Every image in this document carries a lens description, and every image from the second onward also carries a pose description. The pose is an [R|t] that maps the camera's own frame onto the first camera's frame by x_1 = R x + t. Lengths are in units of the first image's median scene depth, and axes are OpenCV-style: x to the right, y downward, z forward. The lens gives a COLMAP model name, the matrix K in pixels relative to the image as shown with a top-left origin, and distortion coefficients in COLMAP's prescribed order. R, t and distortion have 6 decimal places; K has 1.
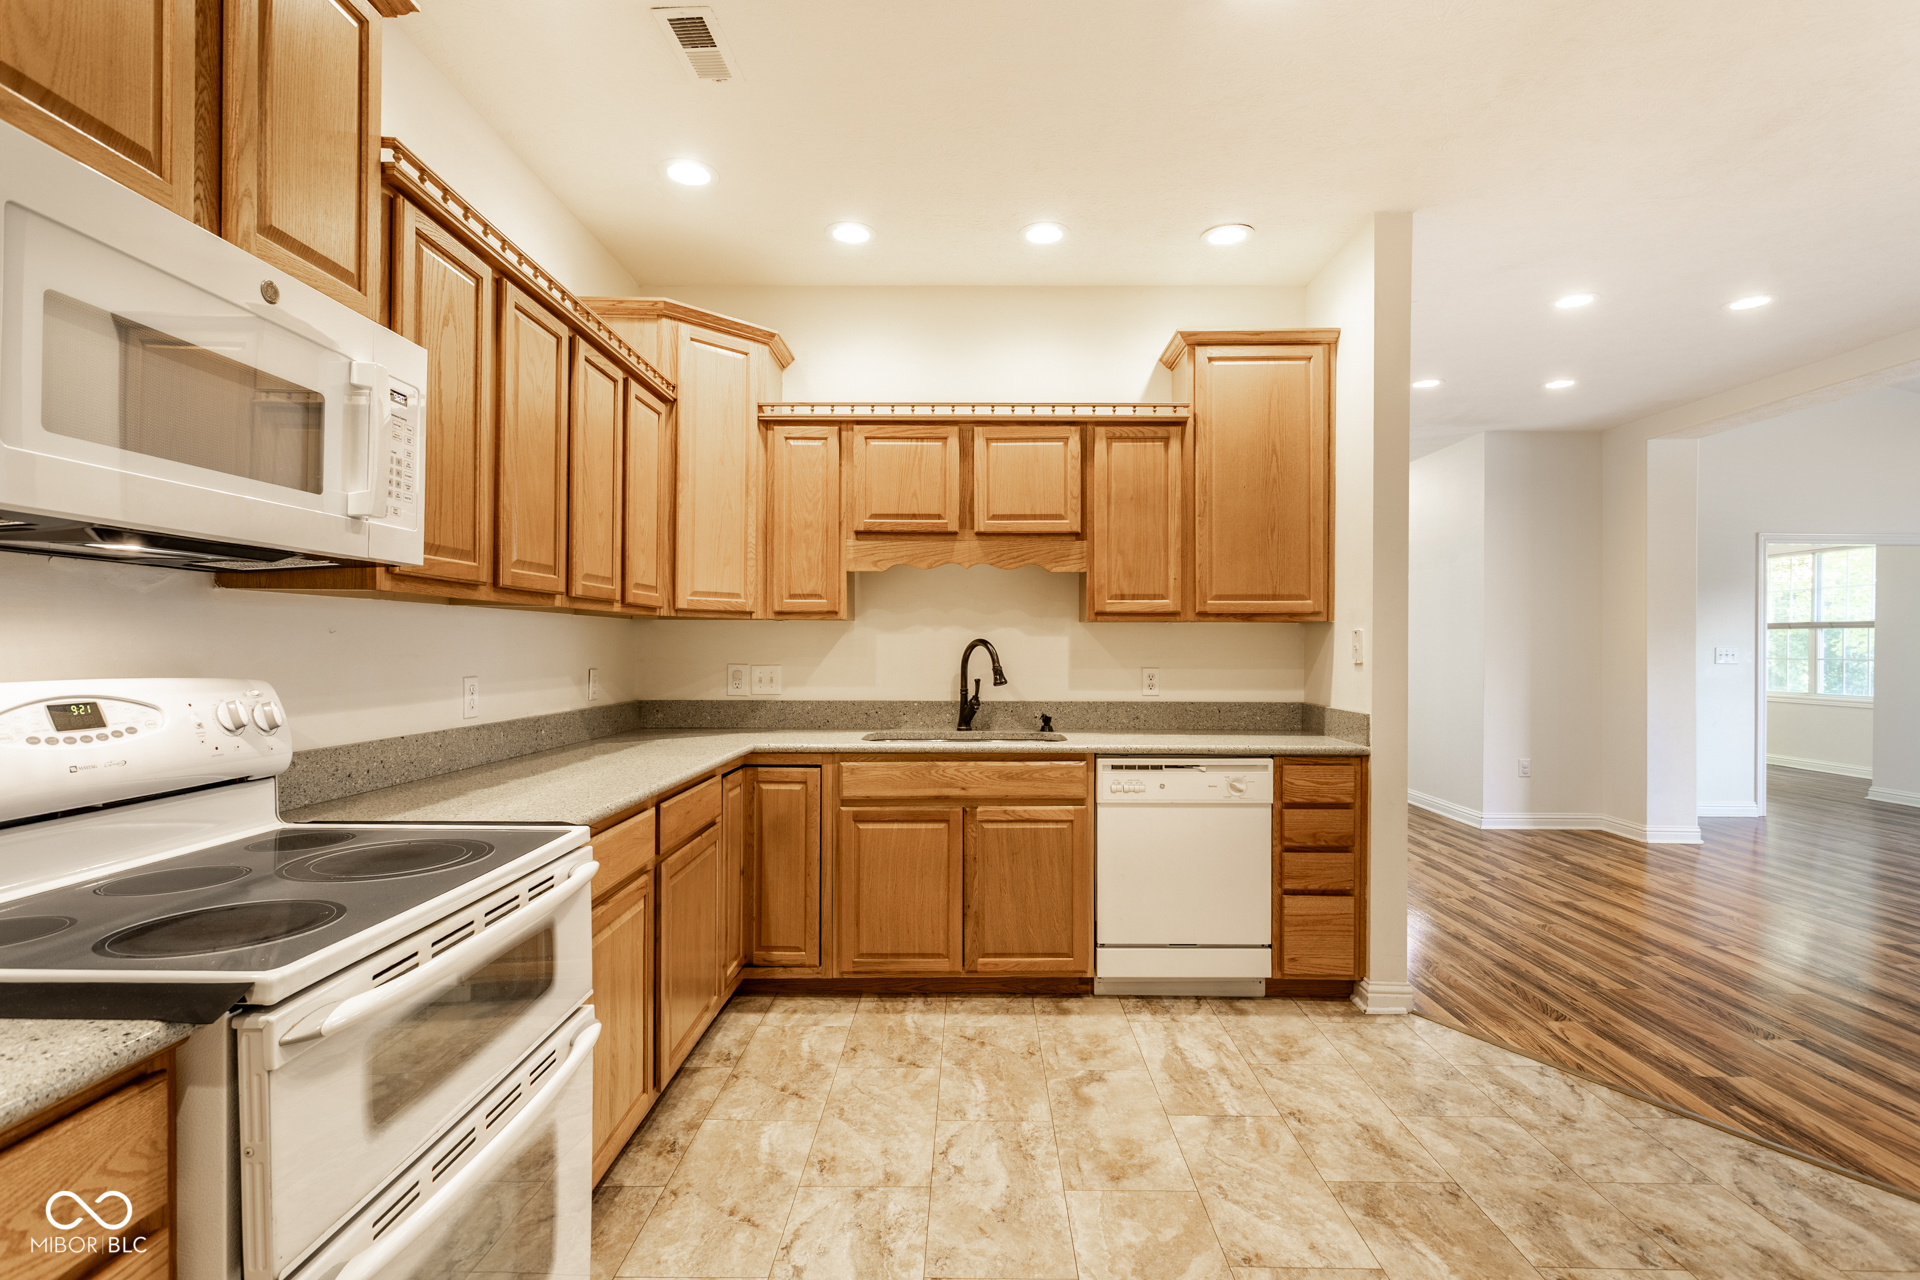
lens RADIAL K [[911.2, 0, 954.0], [0, 911.2, 644.1], [0, 0, 1]] dist [0.000685, 0.000373]
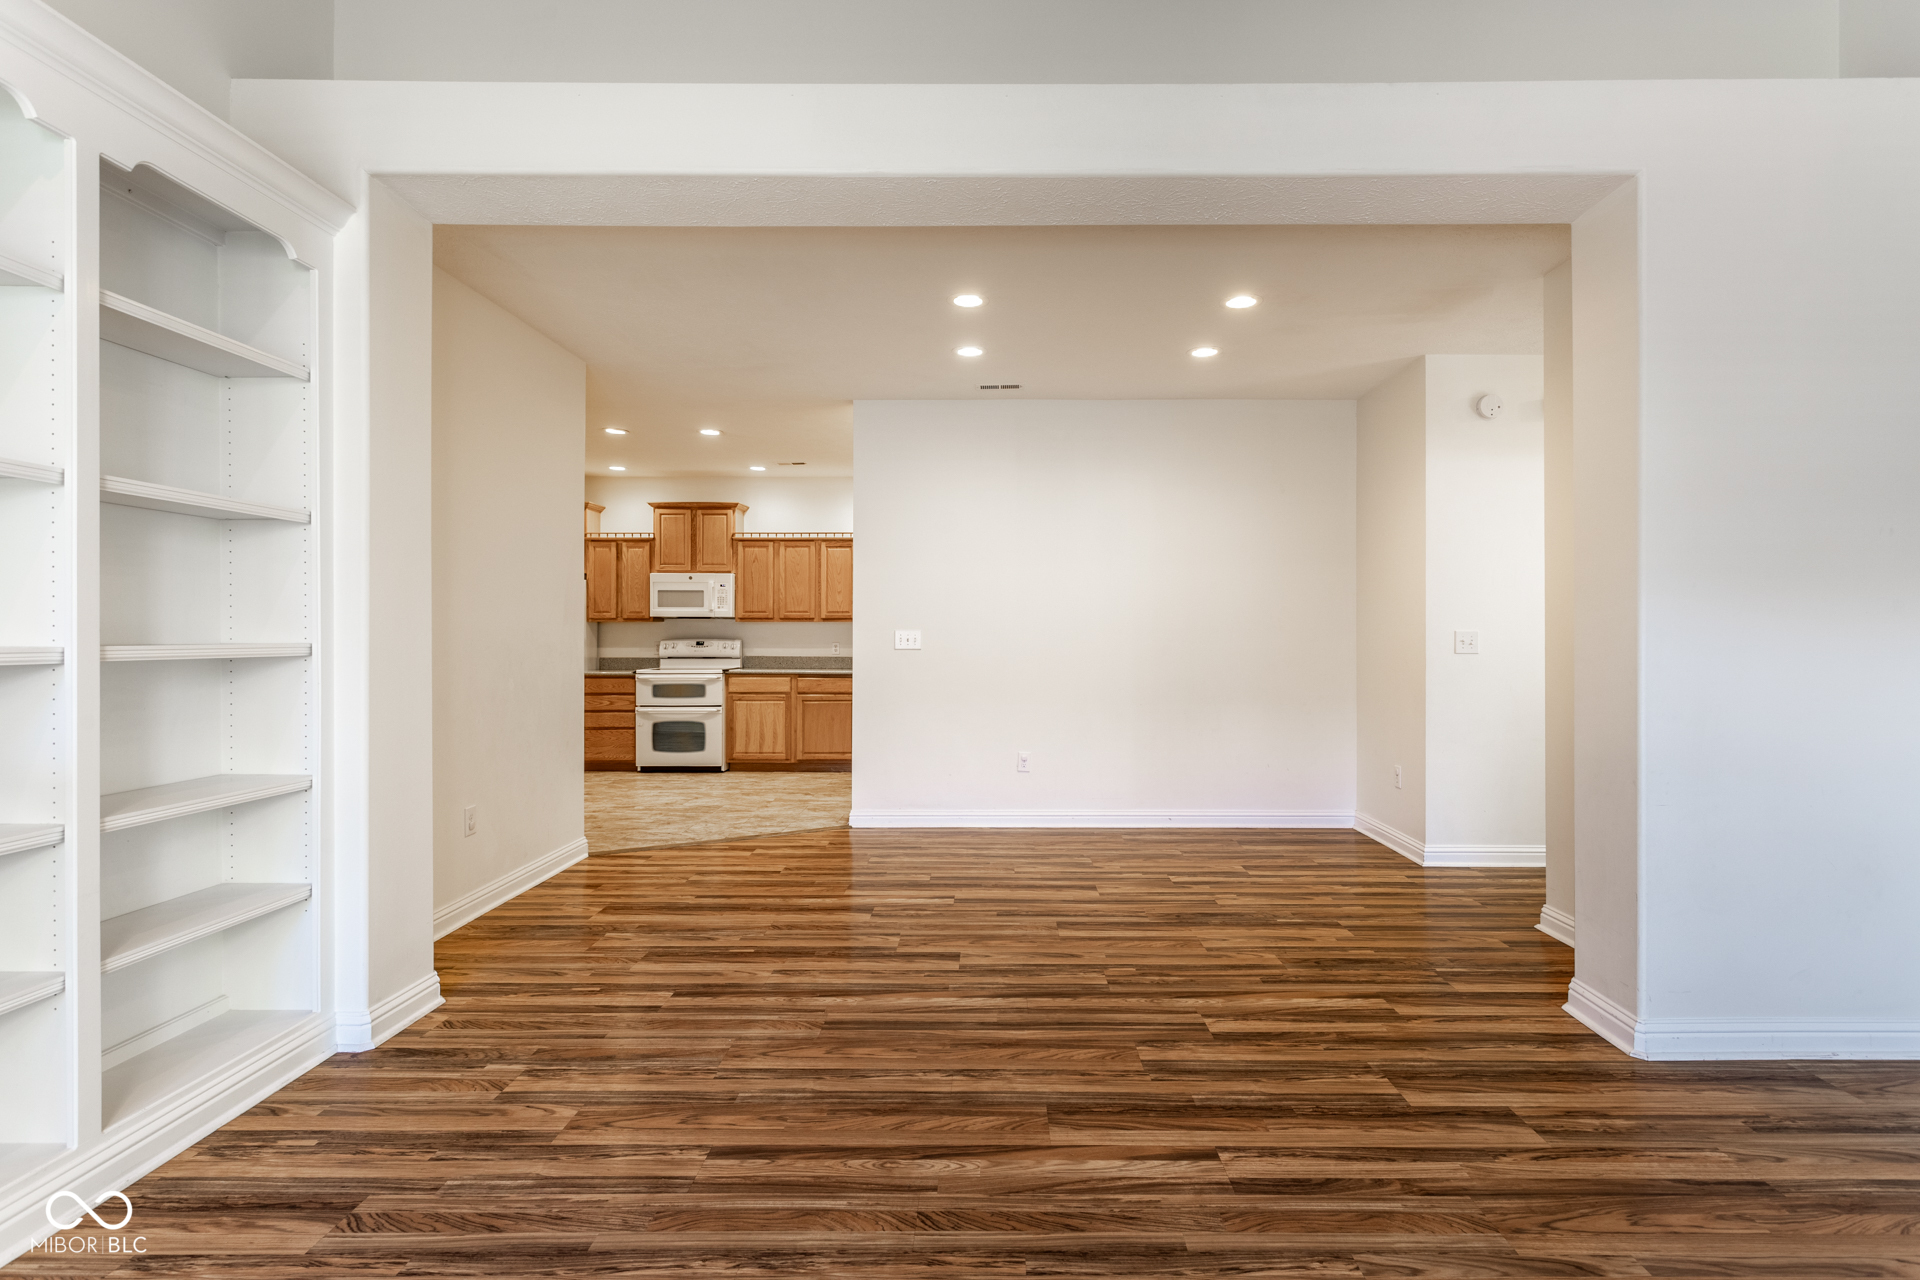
lens RADIAL K [[926.8, 0, 950.4], [0, 926.8, 633.4], [0, 0, 1]] dist [0.000937, 0.000242]
pose [[-0.016247, -0.006171, -0.999849, 2.154950], [-0.001258, 0.999980, -0.006151, 0.016774], [0.999867, 0.001158, -0.016255, 1.101608]]
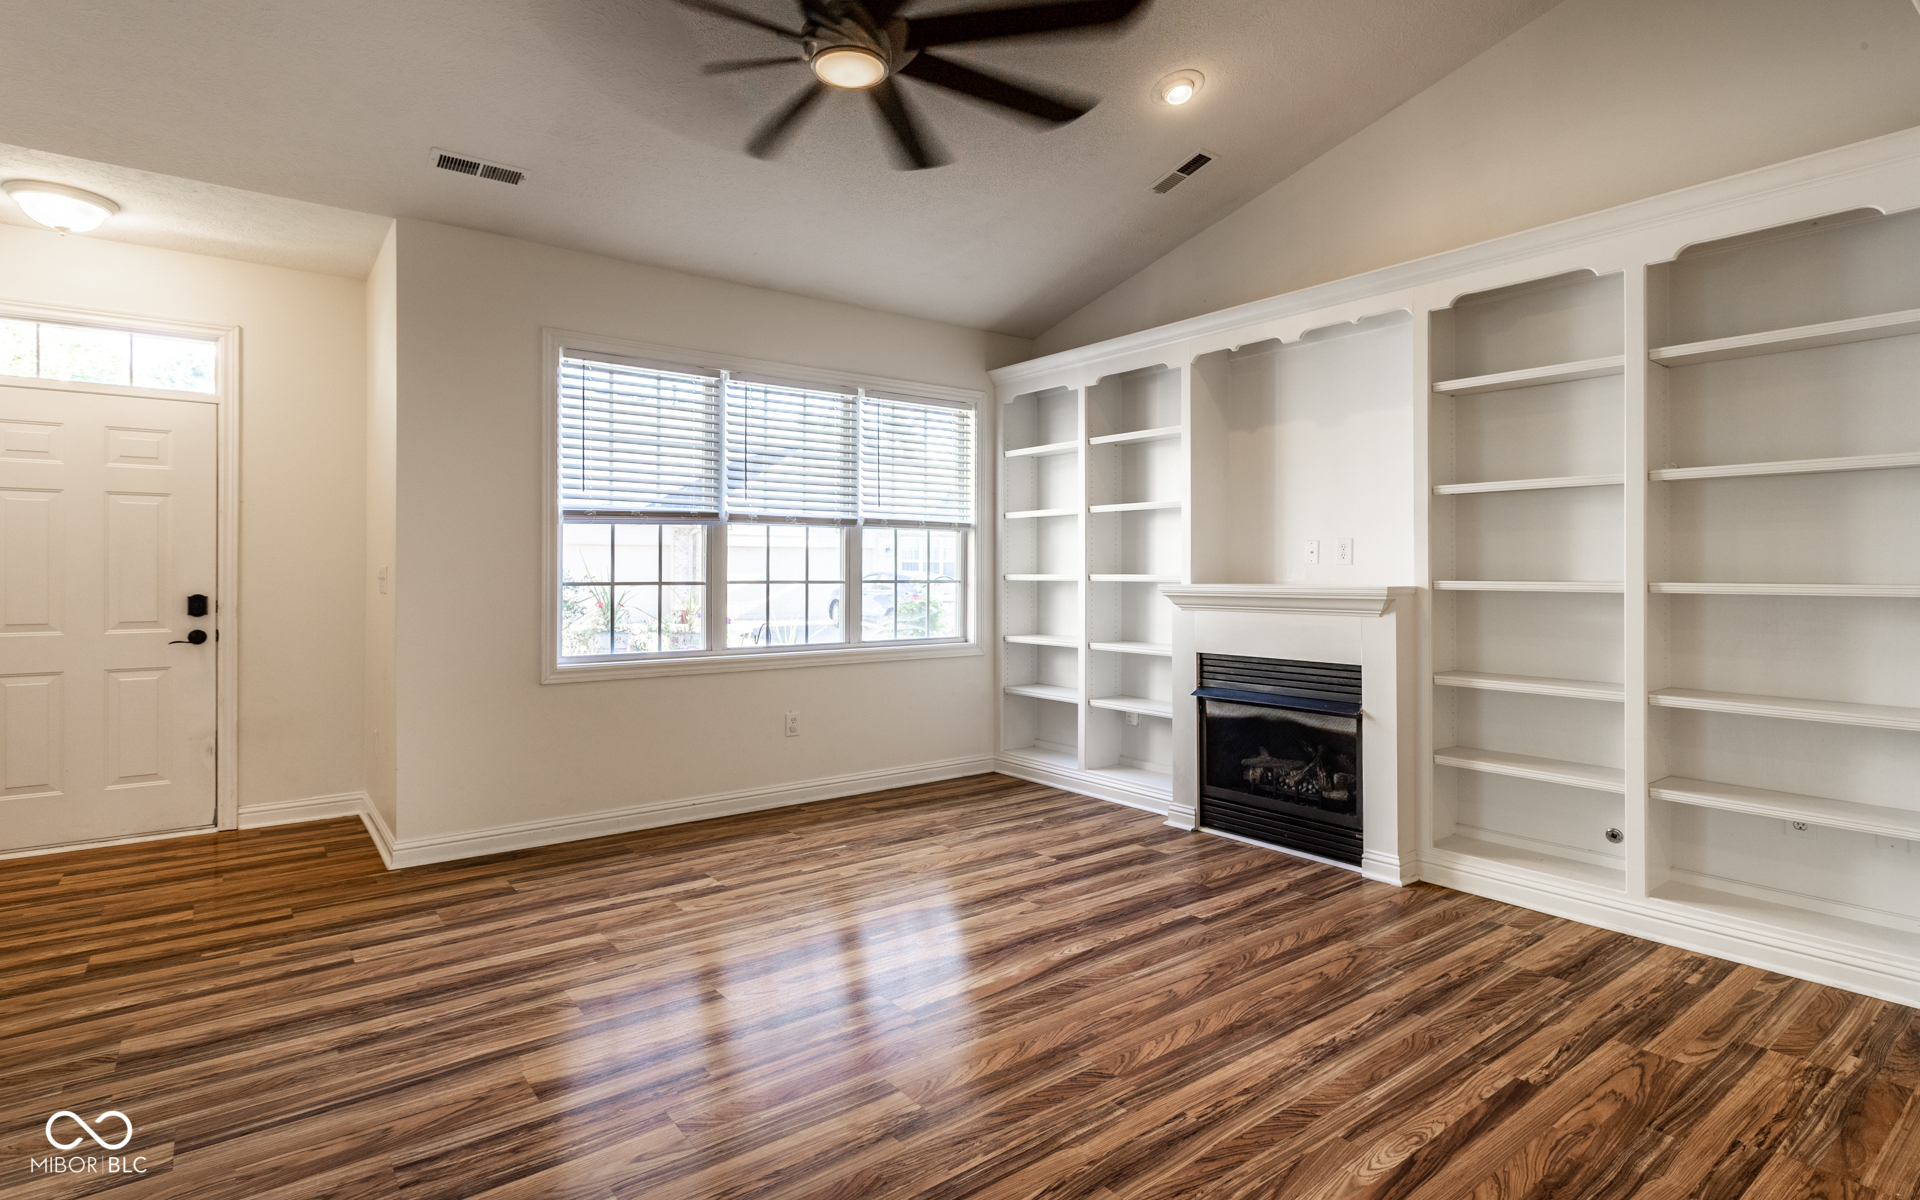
lens RADIAL K [[915.9, 0, 1001.2], [0, 915.9, 572.5], [0, 0, 1]] dist [0.000808, 0.000811]
pose [[-0.666774, -0.008282, 0.745214, 1.292337], [-0.005155, 0.999966, 0.006501, 0.009275], [-0.745242, 0.000494, -0.666794, 1.622264]]
